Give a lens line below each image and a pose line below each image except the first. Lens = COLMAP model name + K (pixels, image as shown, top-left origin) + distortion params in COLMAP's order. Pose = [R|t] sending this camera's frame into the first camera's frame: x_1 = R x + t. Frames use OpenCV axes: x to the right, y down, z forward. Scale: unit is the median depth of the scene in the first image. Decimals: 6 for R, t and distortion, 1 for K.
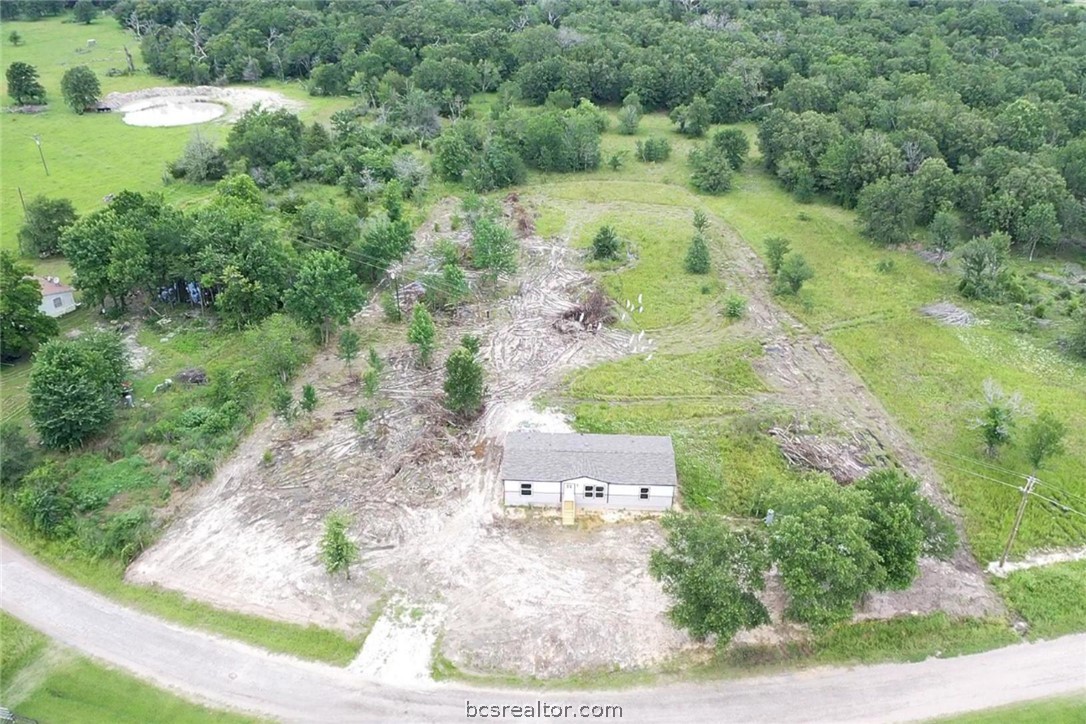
lens RADIAL K [[873.0, 0, 539.9], [0, 873.0, 356.9], [0, 0, 1]] dist [-0.072062, 0.029366]
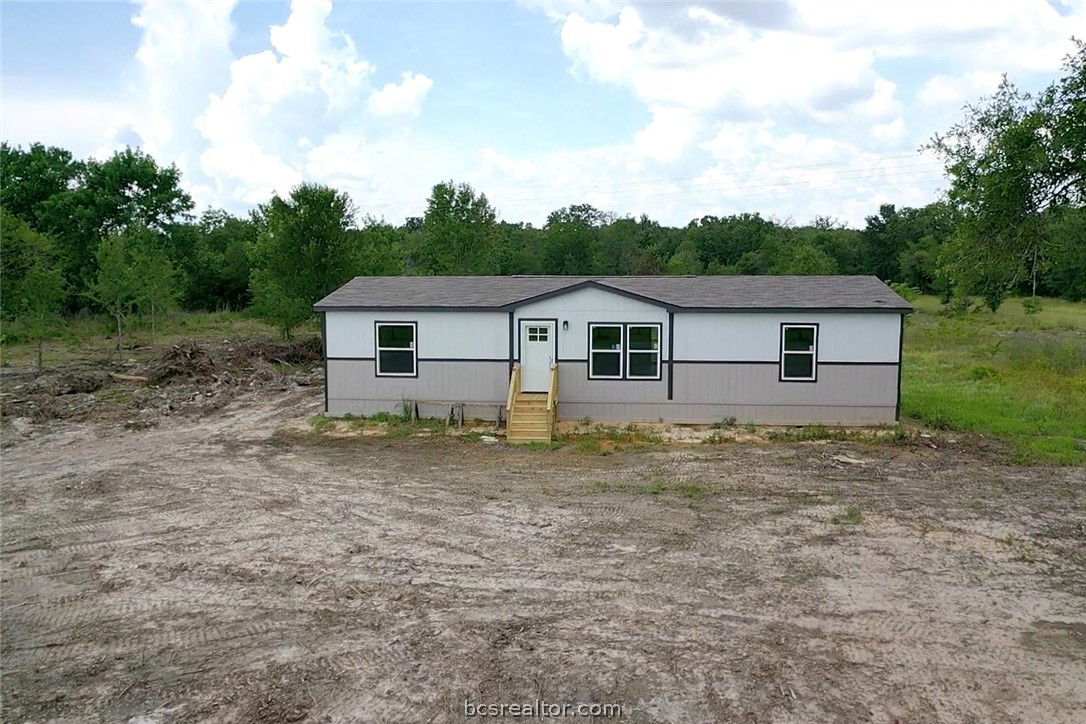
lens RADIAL K [[873.0, 0, 537.9], [0, 873.0, 356.7], [0, 0, 1]] dist [-0.072062, 0.029366]
pose [[0.997976, 0.002775, -0.063525, 0.041838], [-0.027944, 0.916544, -0.398957, 0.219847], [0.057116, 0.399925, 0.914767, 0.588097]]
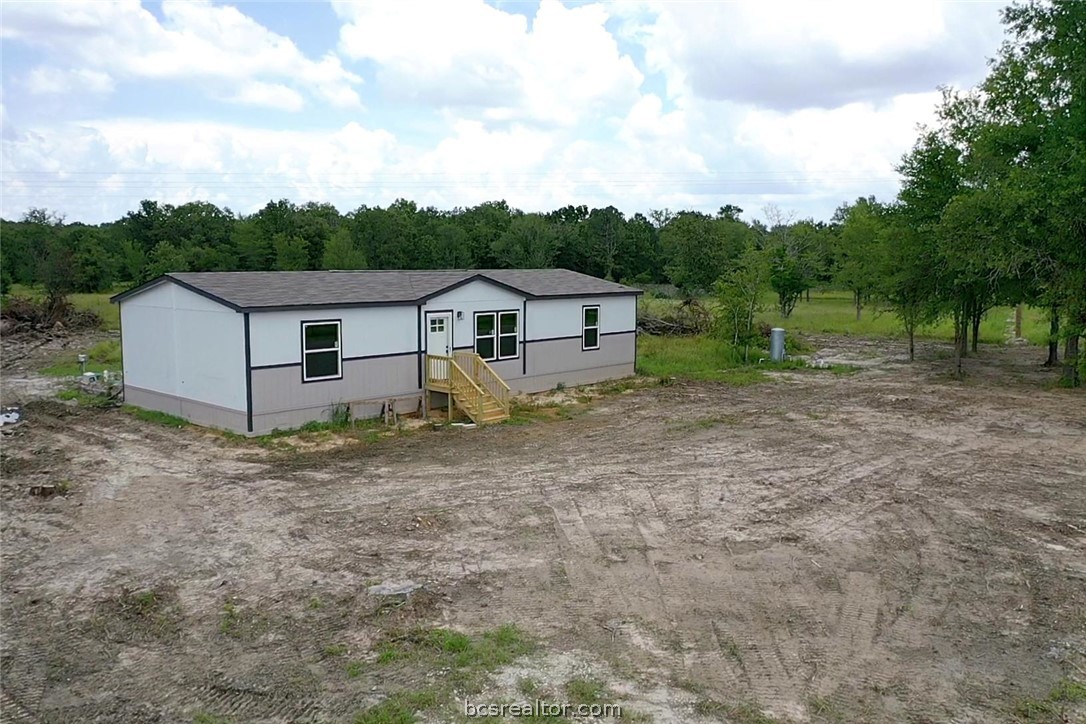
lens RADIAL K [[873.0, 0, 542.8], [0, 873.0, 362.6], [0, 0, 1]] dist [-0.072062, 0.029366]
pose [[0.626462, -0.087167, 0.774562, -0.148767], [0.380834, 0.901269, -0.206591, 0.192412], [-0.680081, 0.424401, 0.597807, 0.637151]]
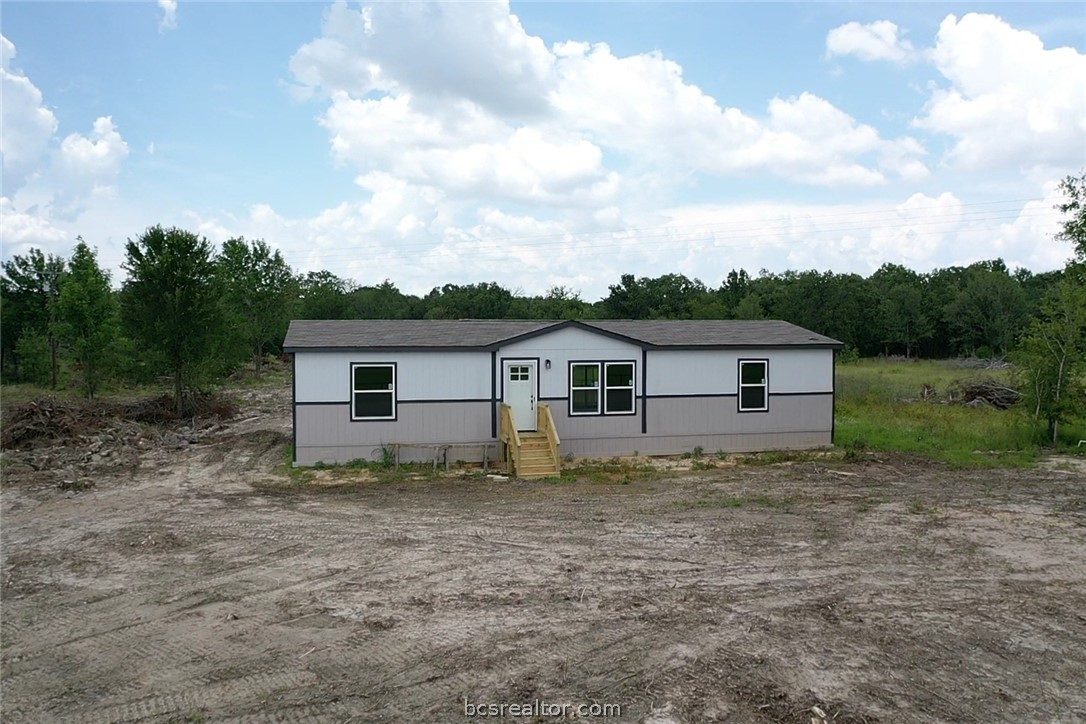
lens RADIAL K [[873.0, 0, 540.3], [0, 873.0, 361.3], [0, 0, 1]] dist [-0.072062, 0.029366]
pose [[0.963258, -0.010973, 0.268354, -0.031973], [0.135247, 0.883054, -0.449359, 0.225158], [-0.232040, 0.469143, 0.852093, 0.595490]]
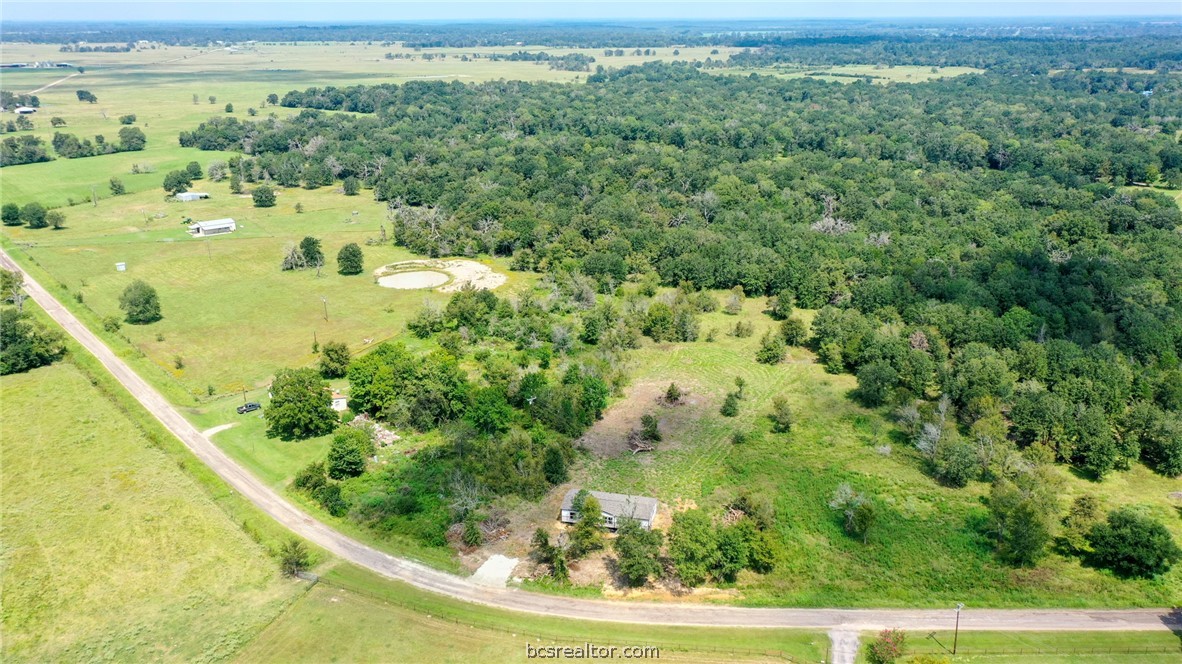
lens RADIAL K [[939.1, 0, 585.6], [0, 939.1, 335.9], [0, 0, 1]] dist [0.016547, -0.000282]
pose [[0.979574, 0.056705, -0.192922, 0.311570], [-0.091528, 0.980001, -0.176692, 0.102643], [0.179044, 0.190741, 0.965174, -0.847092]]
